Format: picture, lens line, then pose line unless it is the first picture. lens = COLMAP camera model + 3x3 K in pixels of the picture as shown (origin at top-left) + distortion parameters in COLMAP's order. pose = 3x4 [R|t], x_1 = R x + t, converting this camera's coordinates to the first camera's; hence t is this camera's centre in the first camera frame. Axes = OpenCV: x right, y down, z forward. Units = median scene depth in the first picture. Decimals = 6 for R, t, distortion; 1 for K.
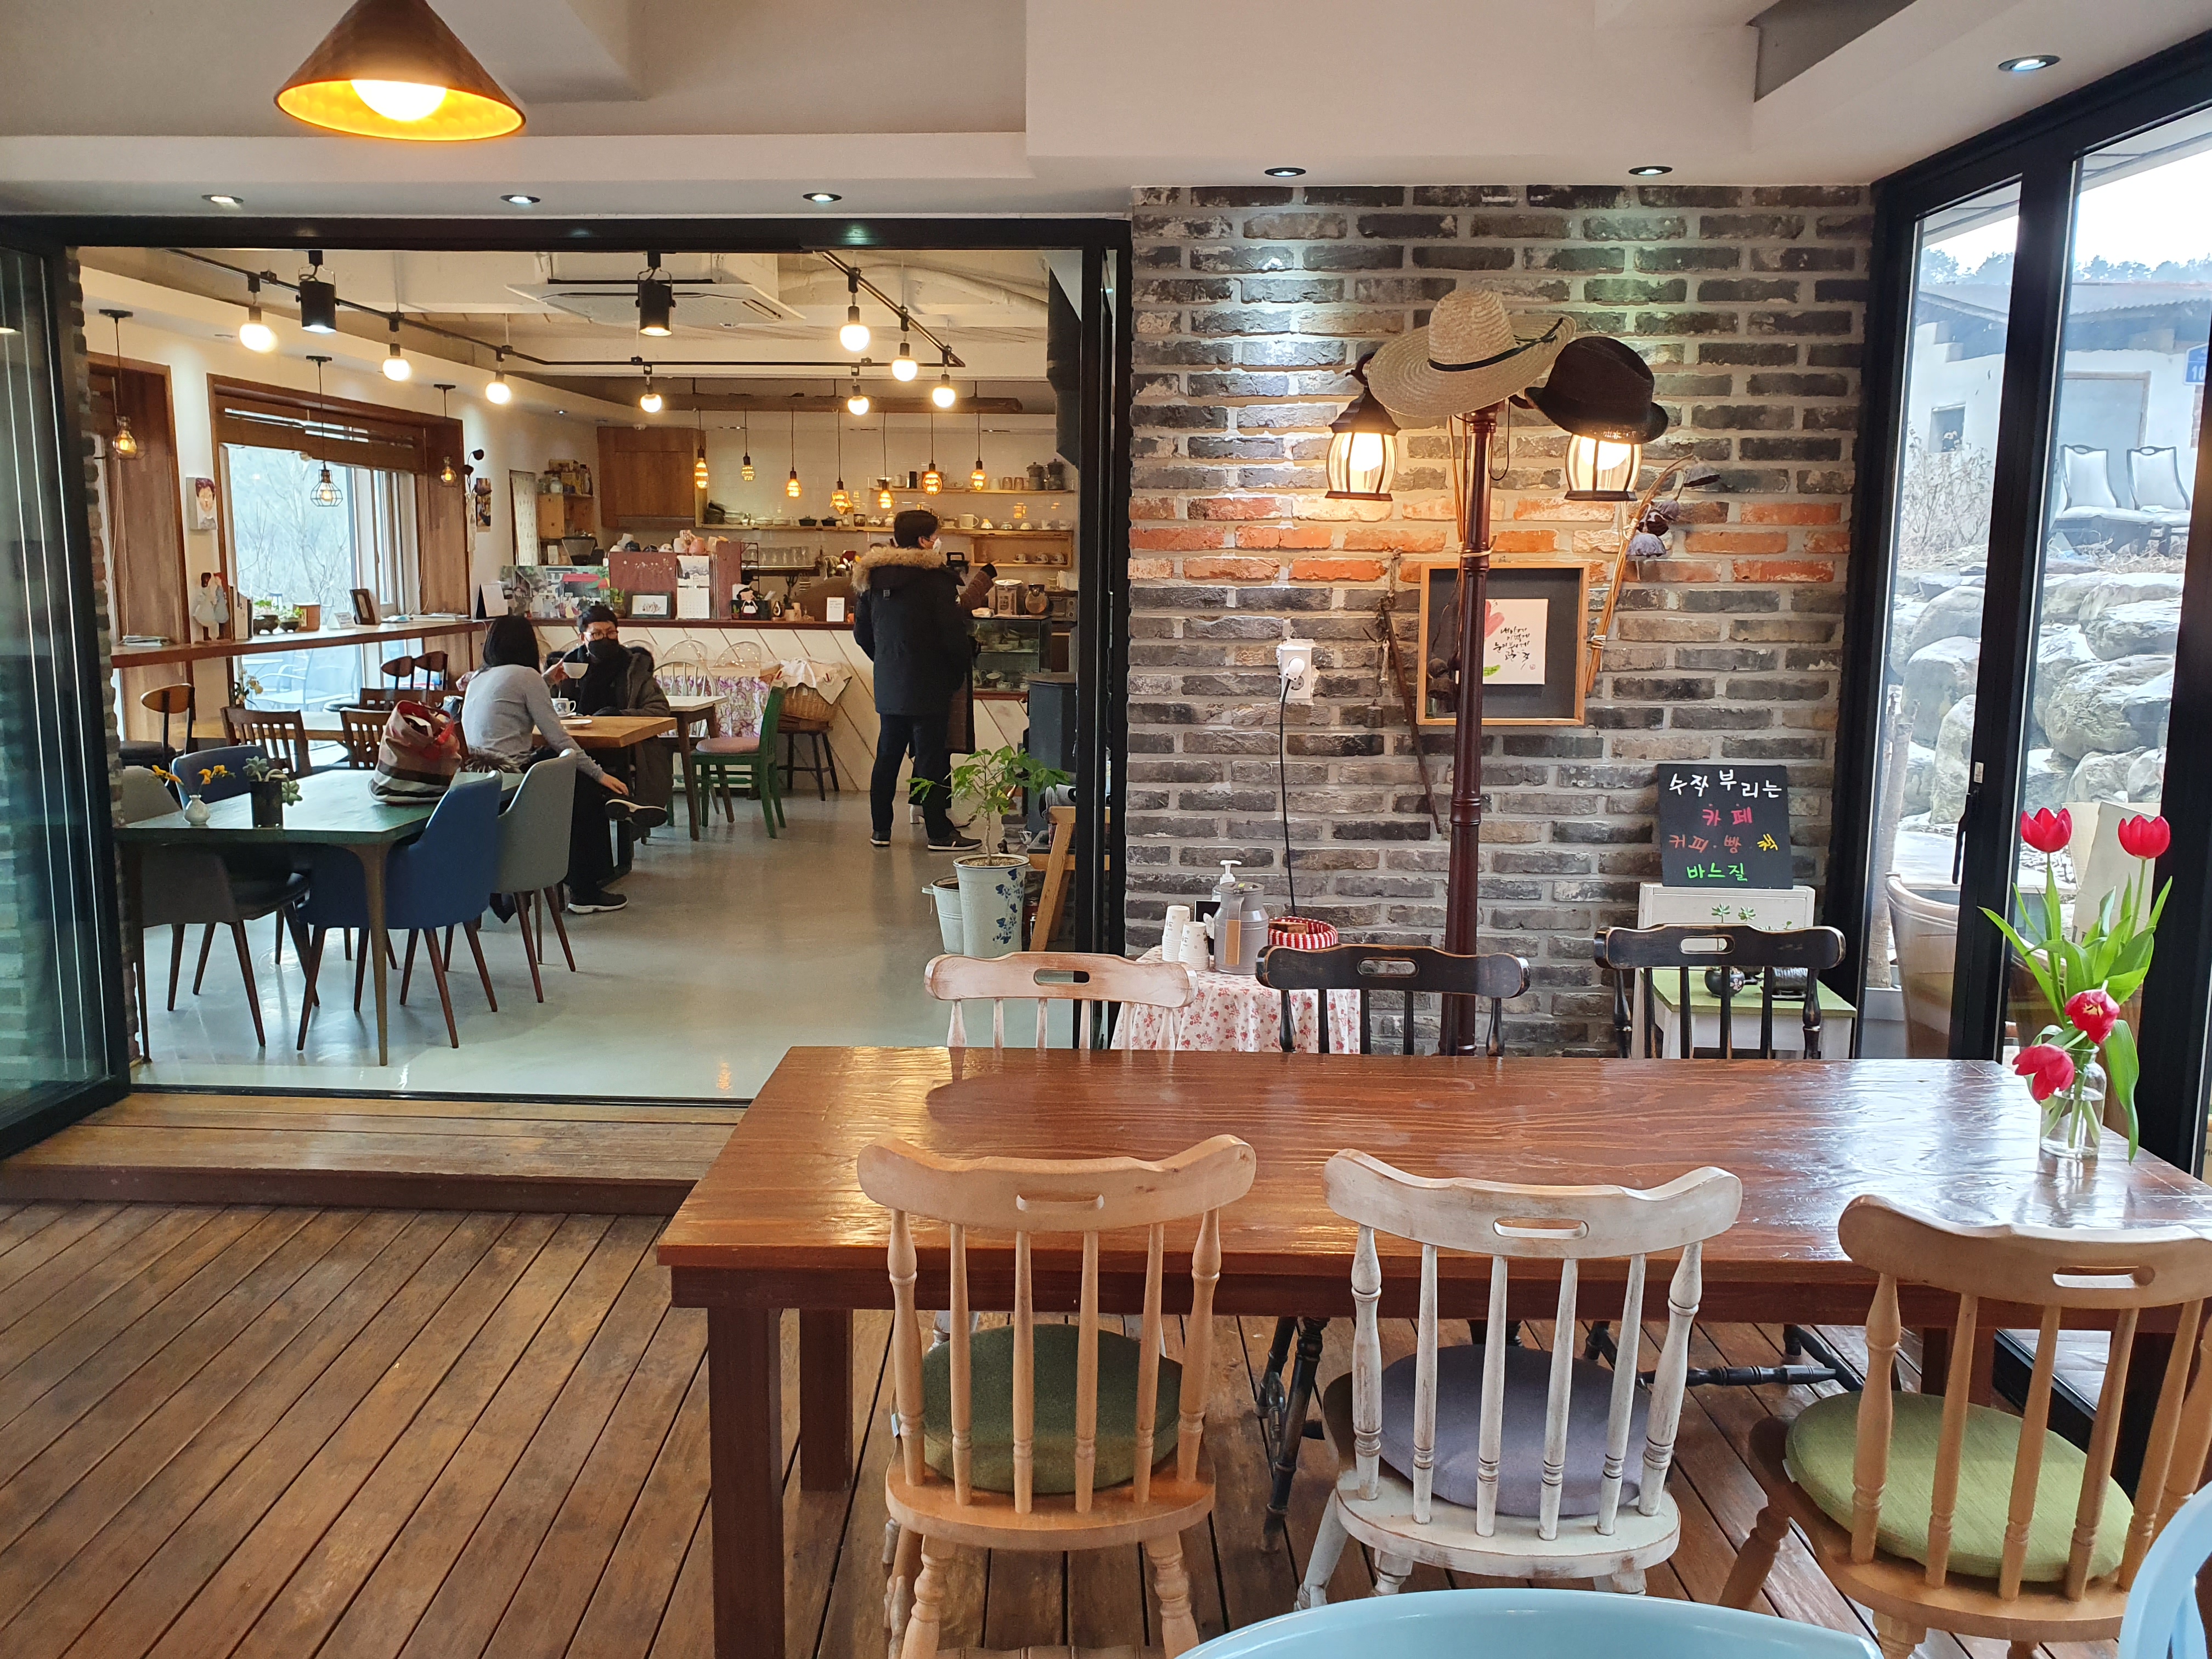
lens RADIAL K [[1730.8, 0, 1108.4], [0, 1730.8, 827.2], [0, 0, 1]] dist [0.033993, -0.003394]
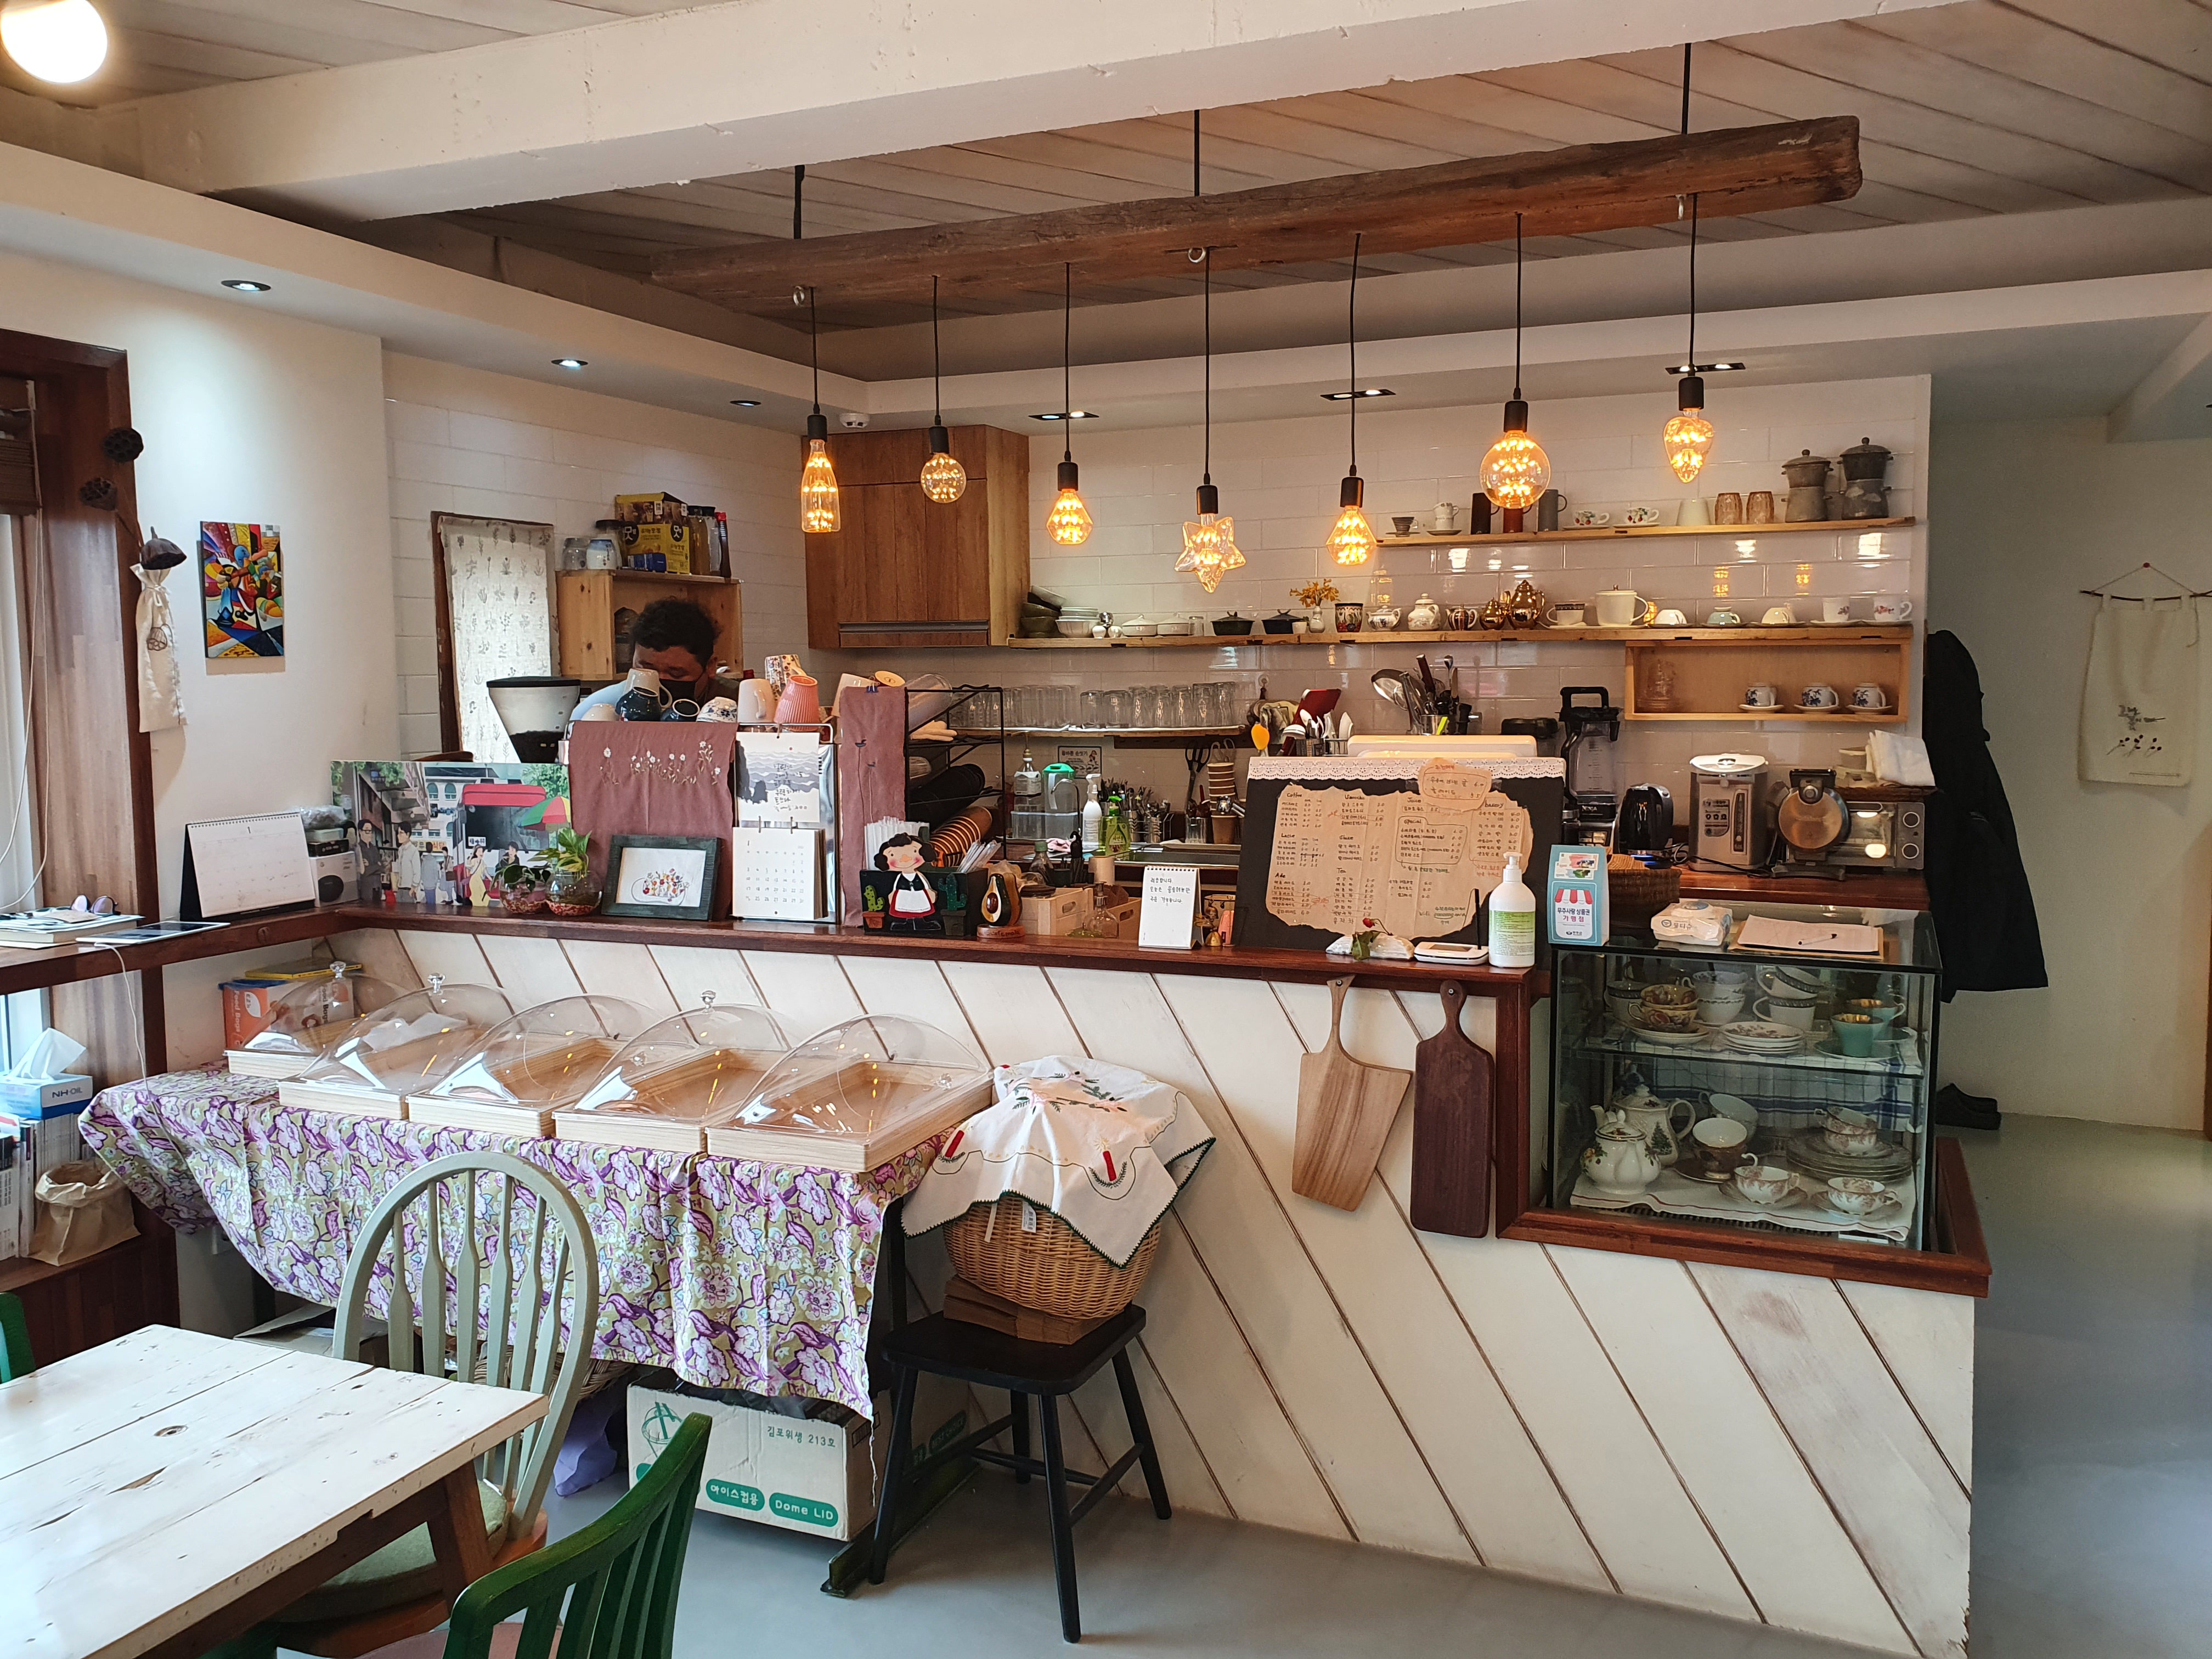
lens RADIAL K [[1730.8, 0, 1099.1], [0, 1730.8, 833.7], [0, 0, 1]] dist [0.033993, -0.003394]
pose [[0.938307, 0.009285, -0.345679, -0.061220], [-0.030092, 0.998040, -0.054874, -0.111374], [0.344491, 0.061891, 0.936747, 0.657333]]
